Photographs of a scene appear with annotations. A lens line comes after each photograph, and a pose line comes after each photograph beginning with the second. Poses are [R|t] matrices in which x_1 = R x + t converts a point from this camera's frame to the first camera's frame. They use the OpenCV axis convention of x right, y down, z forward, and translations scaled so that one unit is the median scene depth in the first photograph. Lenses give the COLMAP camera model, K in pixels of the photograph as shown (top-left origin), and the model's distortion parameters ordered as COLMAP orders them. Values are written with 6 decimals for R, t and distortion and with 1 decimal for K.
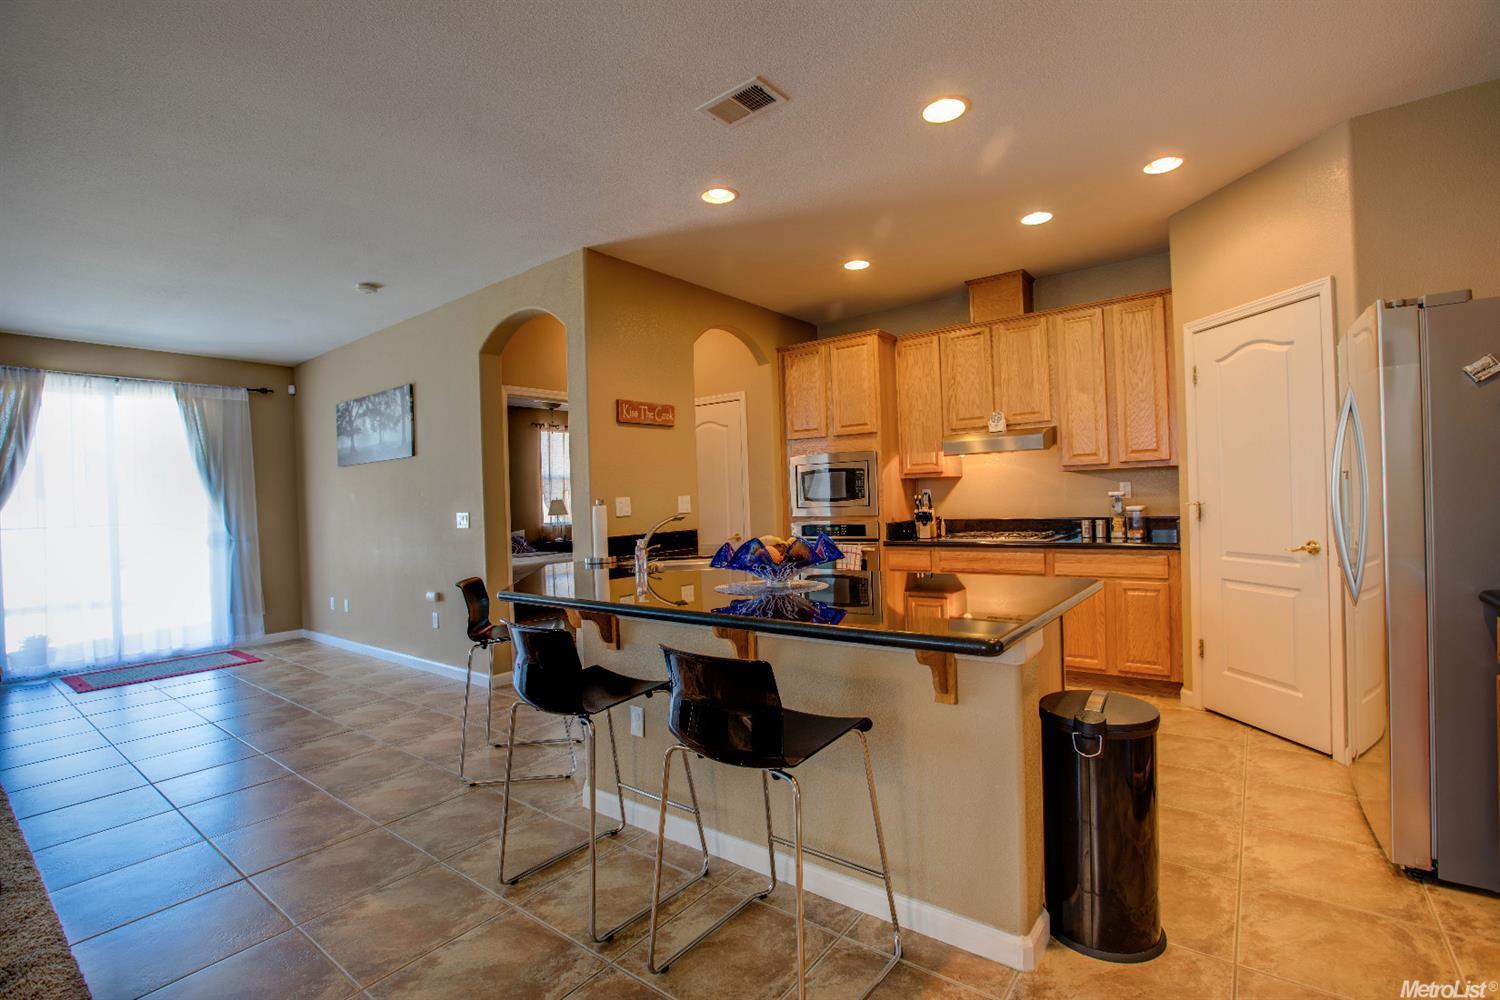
lens RADIAL K [[676.7, 0, 760.3], [0, 676.7, 499.6], [0, 0, 1]] dist [-0.046335, 0.014255]
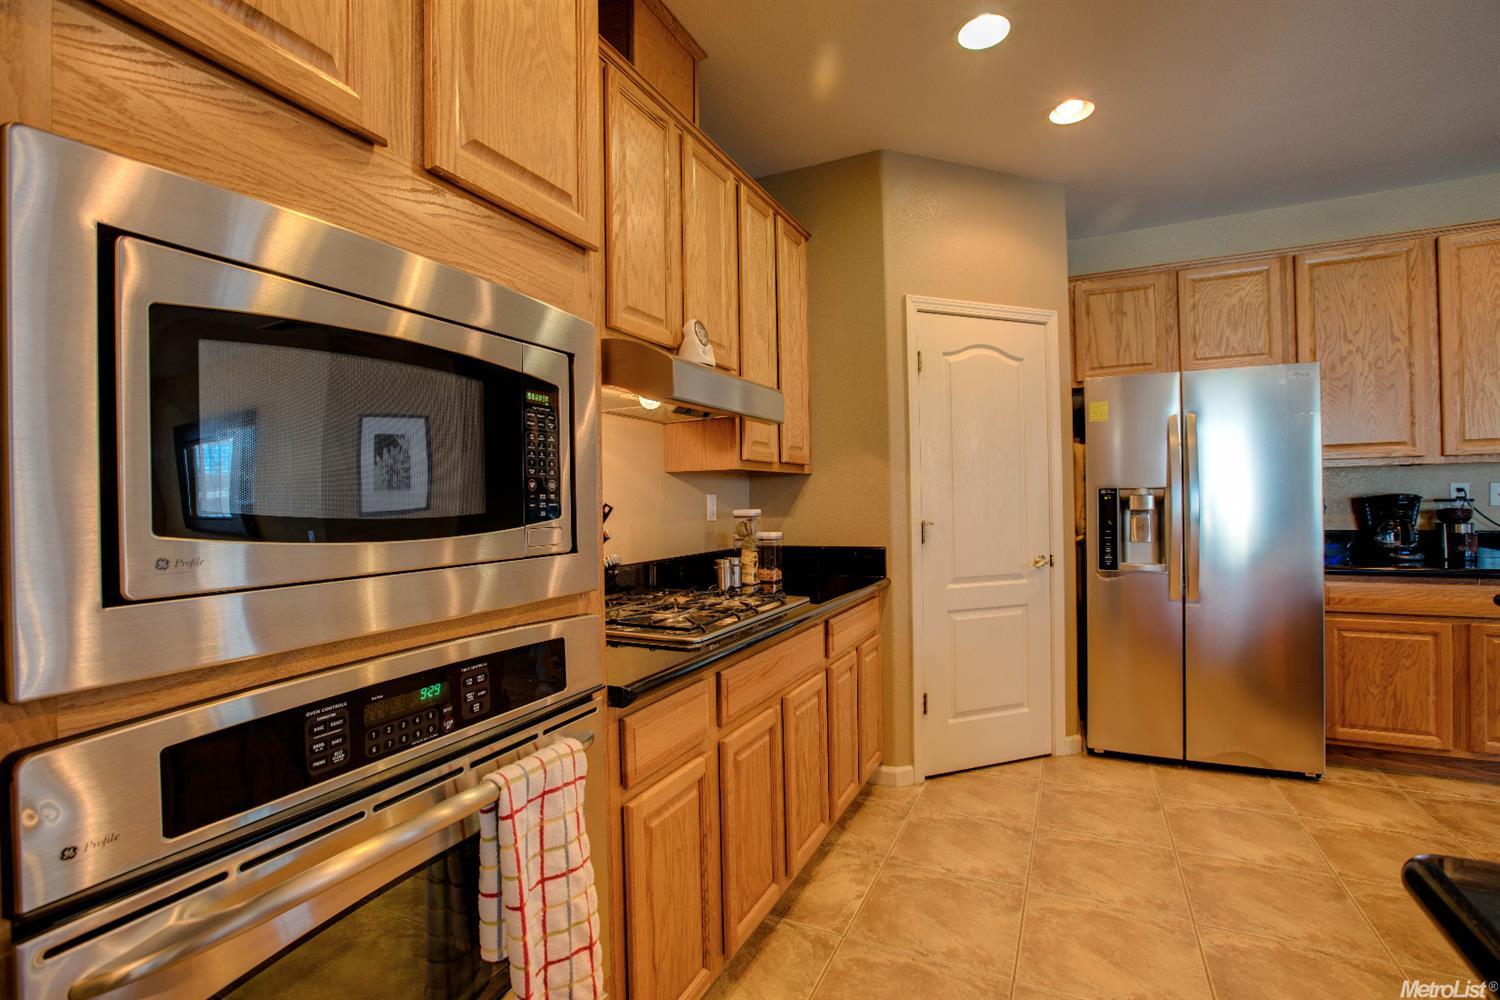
lens RADIAL K [[676.7, 0, 746.3], [0, 676.7, 499.5], [0, 0, 1]] dist [-0.046335, 0.014255]
pose [[-0.176510, 0.037663, 0.983578, -0.084198], [0.023465, 0.999145, -0.034048, 0.000699], [-0.984019, 0.017070, -0.177243, 1.110868]]
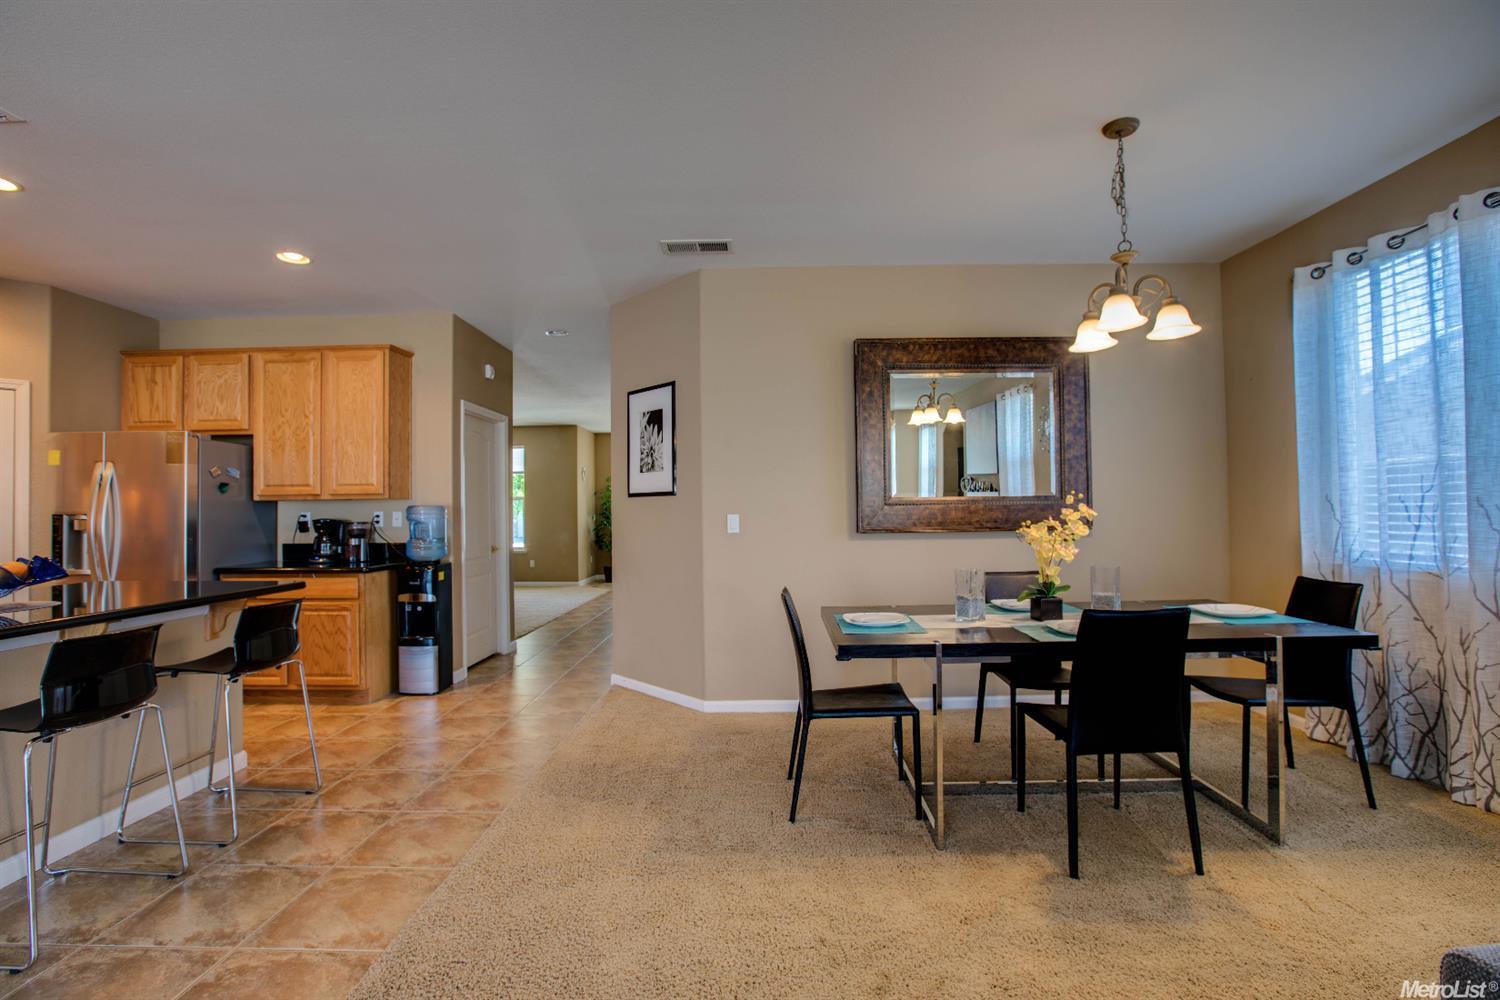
lens RADIAL K [[676.7, 0, 750.1], [0, 676.7, 502.3], [0, 0, 1]] dist [-0.046335, 0.014255]
pose [[-0.584783, 0.047567, 0.809794, -0.799384], [0.031119, 0.998860, -0.036201, 0.021327], [-0.810593, 0.004030, -0.585596, 0.357150]]
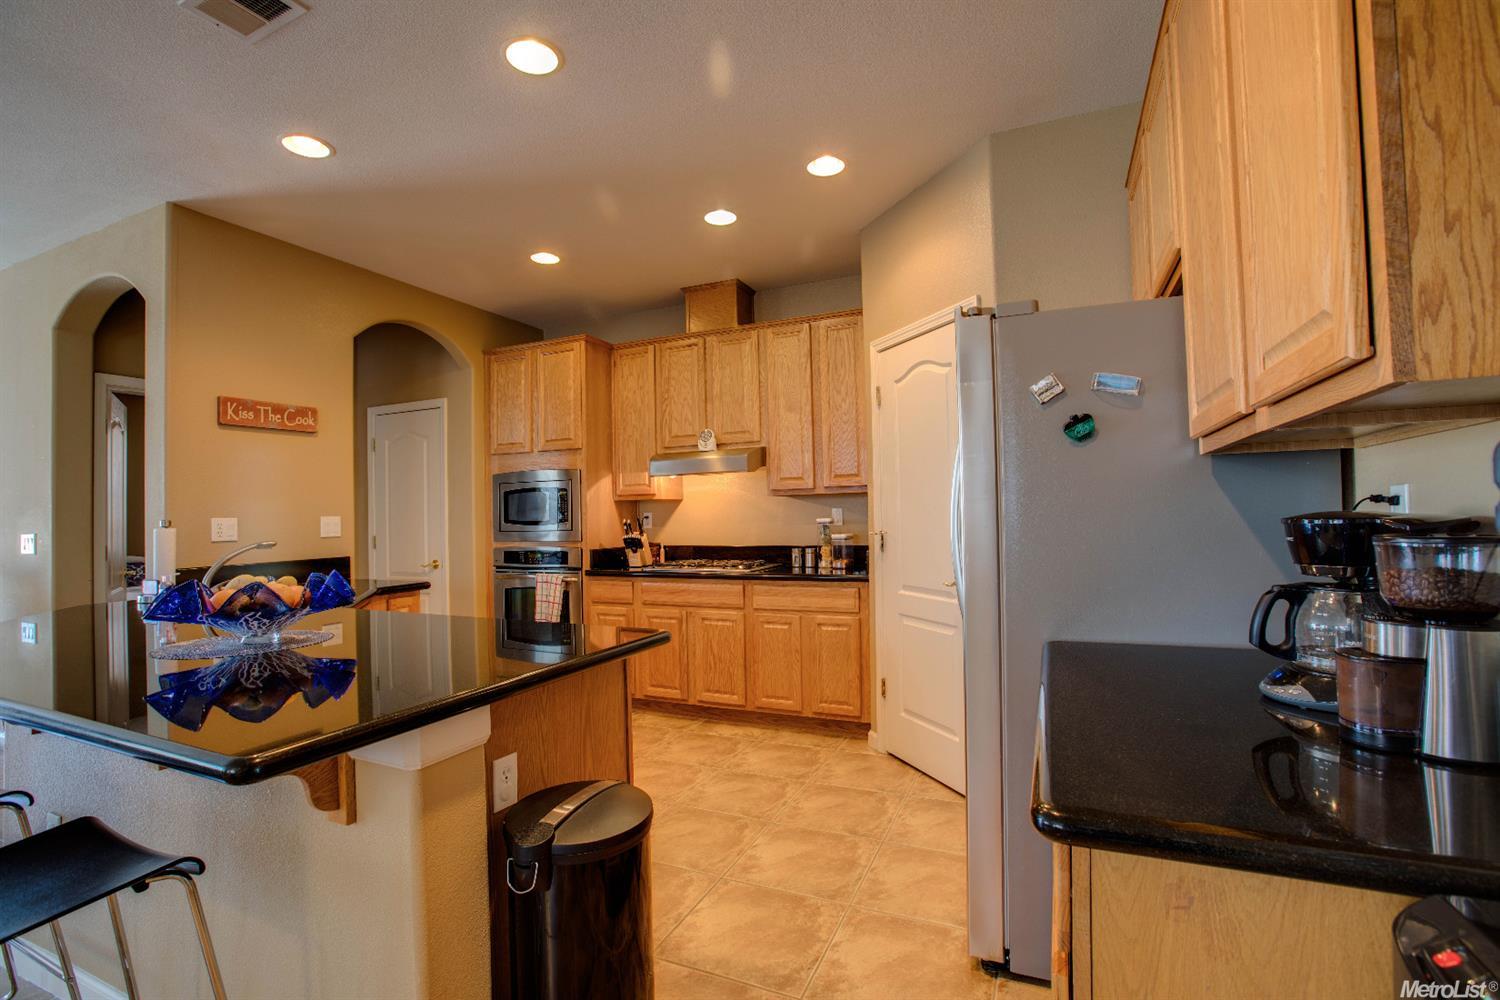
lens RADIAL K [[676.7, 0, 757.1], [0, 676.7, 502.4], [0, 0, 1]] dist [-0.046335, 0.014255]
pose [[0.974300, 0.017279, 0.224591, 0.224369], [-0.011689, 0.999588, -0.026196, -0.008299], [-0.224951, 0.022897, 0.974101, 0.089332]]
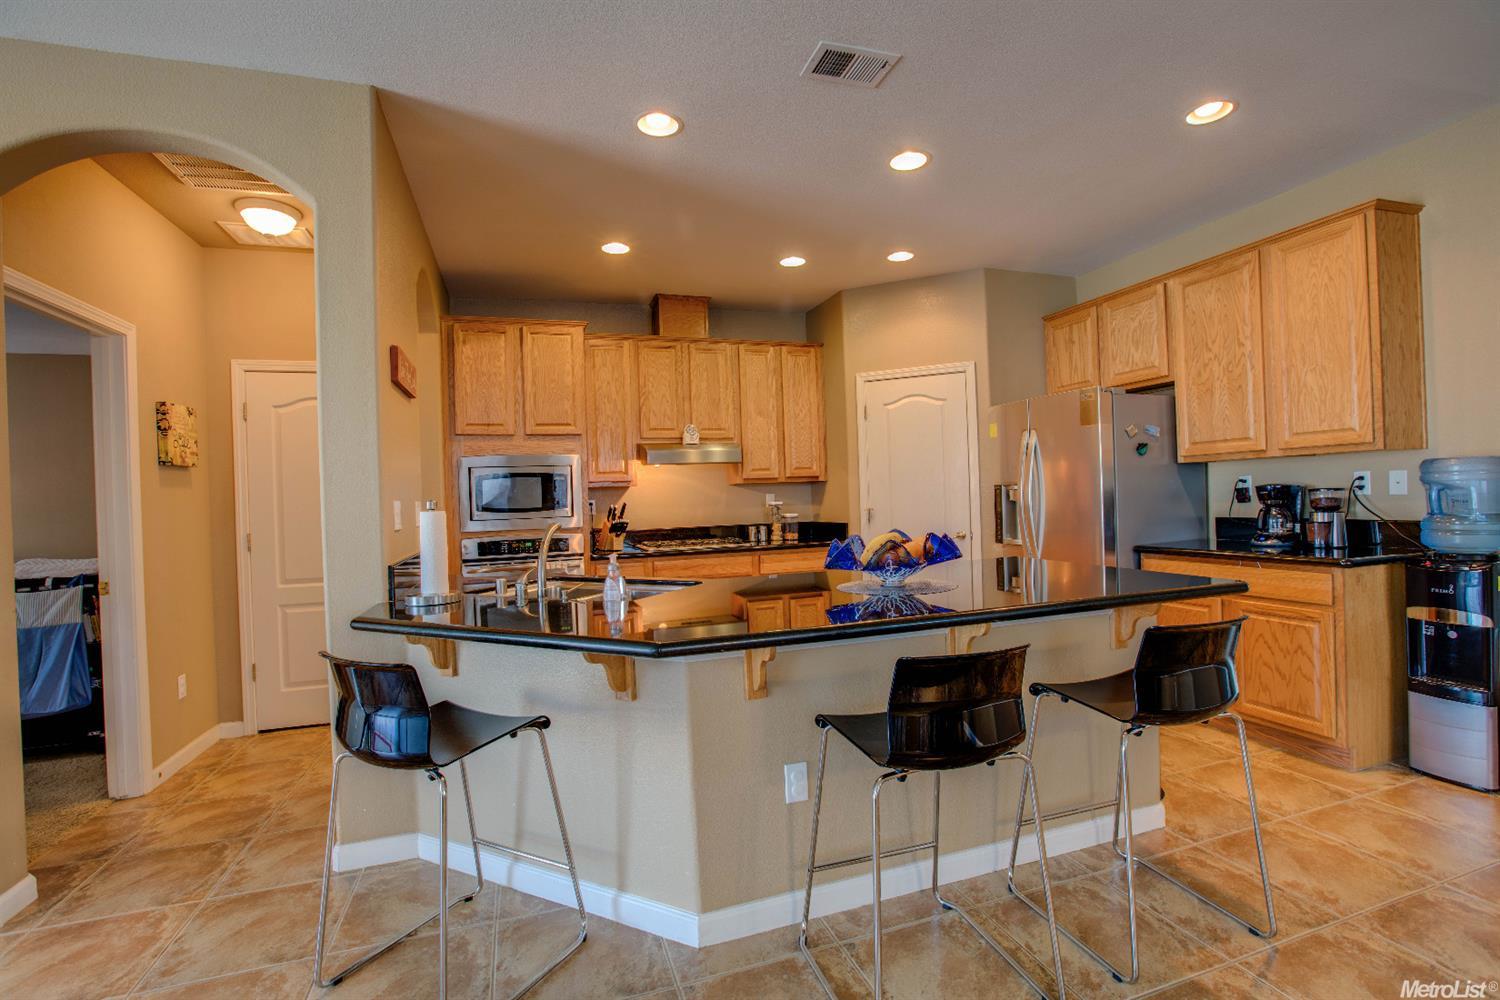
lens RADIAL K [[676.7, 0, 748.4], [0, 676.7, 497.8], [0, 0, 1]] dist [-0.046335, 0.014255]
pose [[0.571981, 0.012925, 0.820165, -0.488428], [0.016753, 0.999483, -0.027434, 0.013925], [-0.820096, 0.029431, 0.571469, 0.345945]]
